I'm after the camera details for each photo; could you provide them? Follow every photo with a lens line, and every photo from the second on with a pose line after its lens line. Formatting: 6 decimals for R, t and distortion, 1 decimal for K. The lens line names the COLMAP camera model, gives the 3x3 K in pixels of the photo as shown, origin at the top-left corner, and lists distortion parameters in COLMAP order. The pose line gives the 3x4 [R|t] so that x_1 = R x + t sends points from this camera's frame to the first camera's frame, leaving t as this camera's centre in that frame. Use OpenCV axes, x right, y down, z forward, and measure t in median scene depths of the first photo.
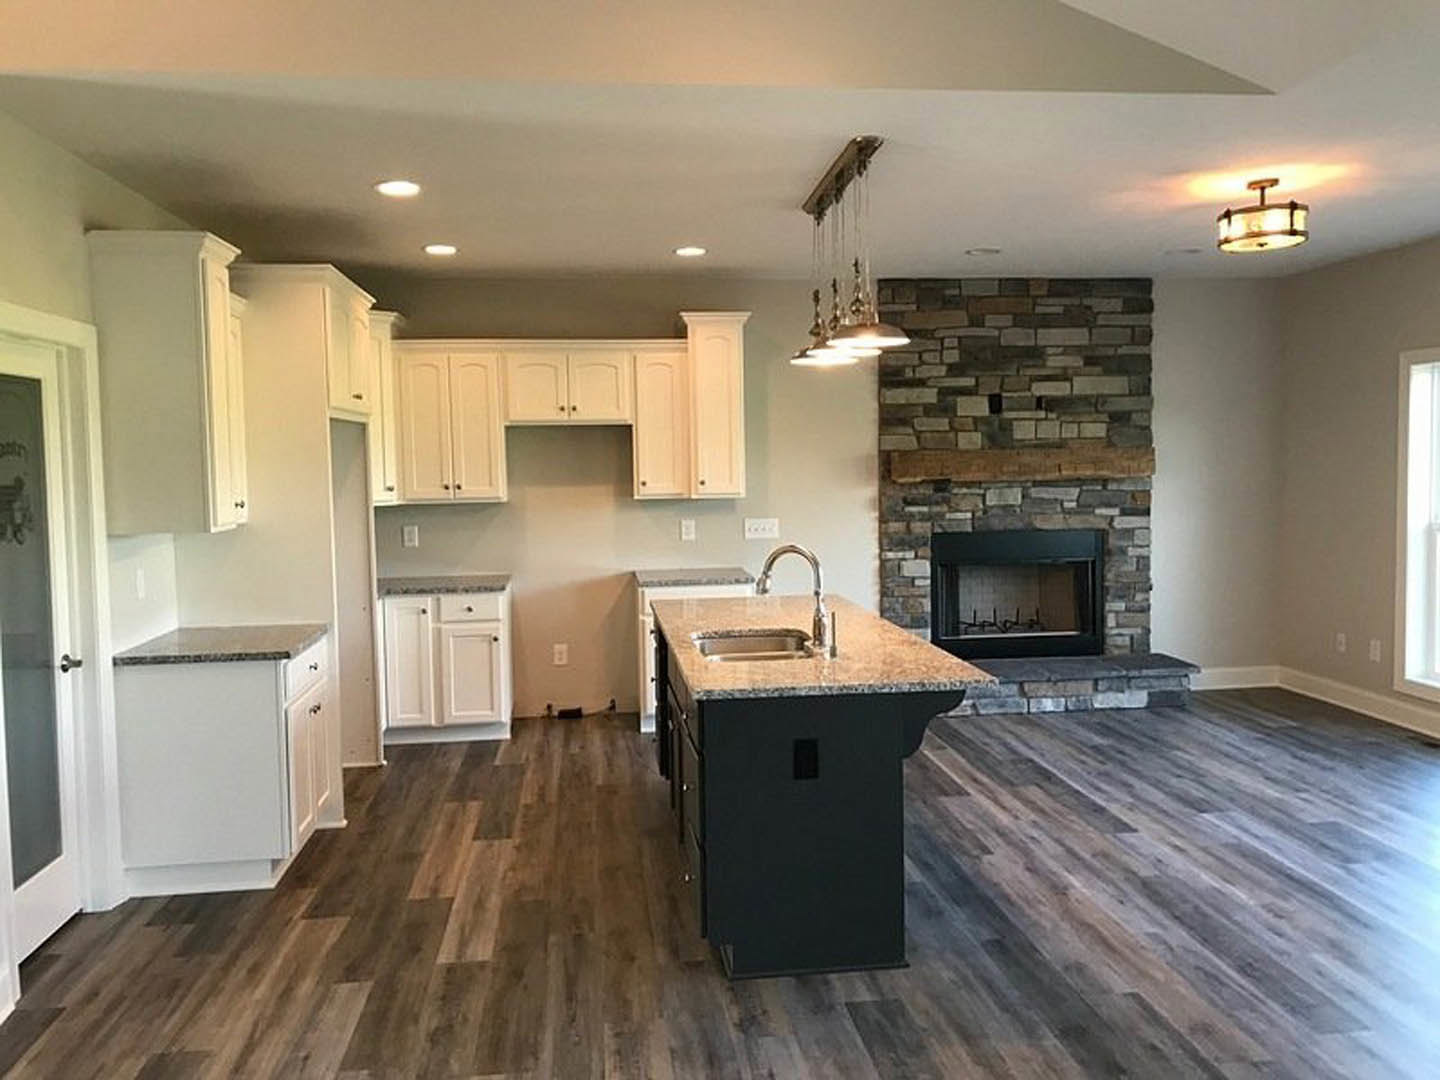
lens RADIAL K [[1217.0, 0, 715.8], [0, 1217.0, 543.5], [0, 0, 1]] dist [0.083745, -0.135242]
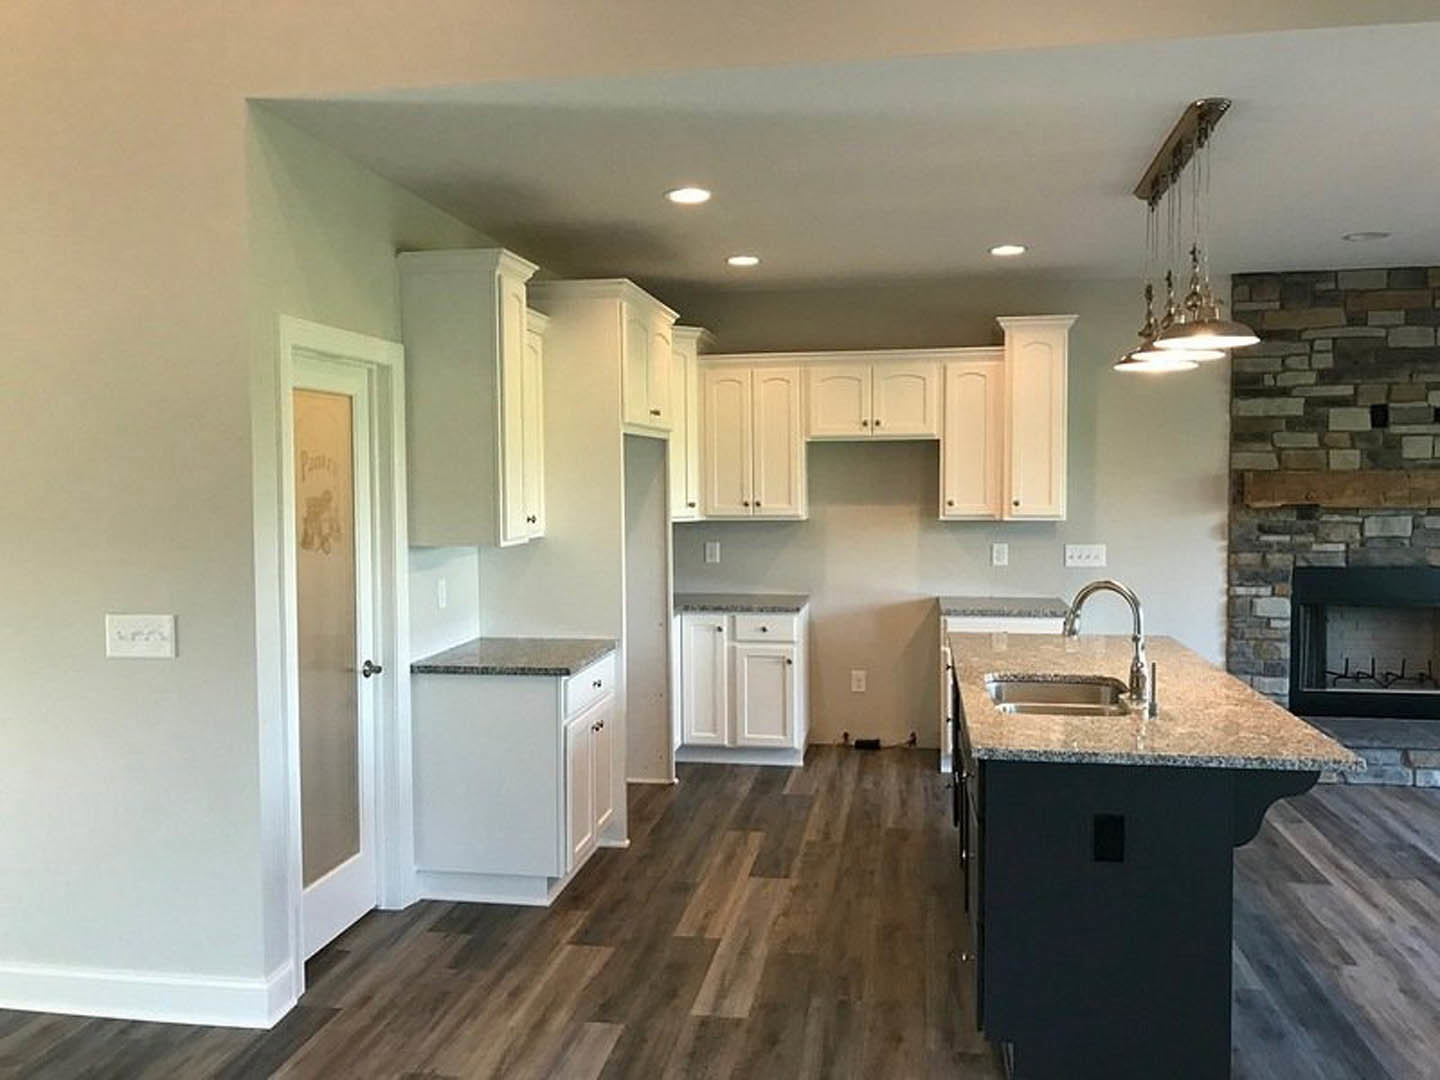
lens RADIAL K [[1184.1, 0, 720.0], [0, 1184.1, 540.0], [0, 0, 1]] dist [0.037780, -0.052283]
pose [[0.958931, 0.027288, -0.282323, 0.032564], [-0.030529, 0.999509, -0.007087, -0.011351], [0.281991, 0.015415, 0.959293, 0.102894]]
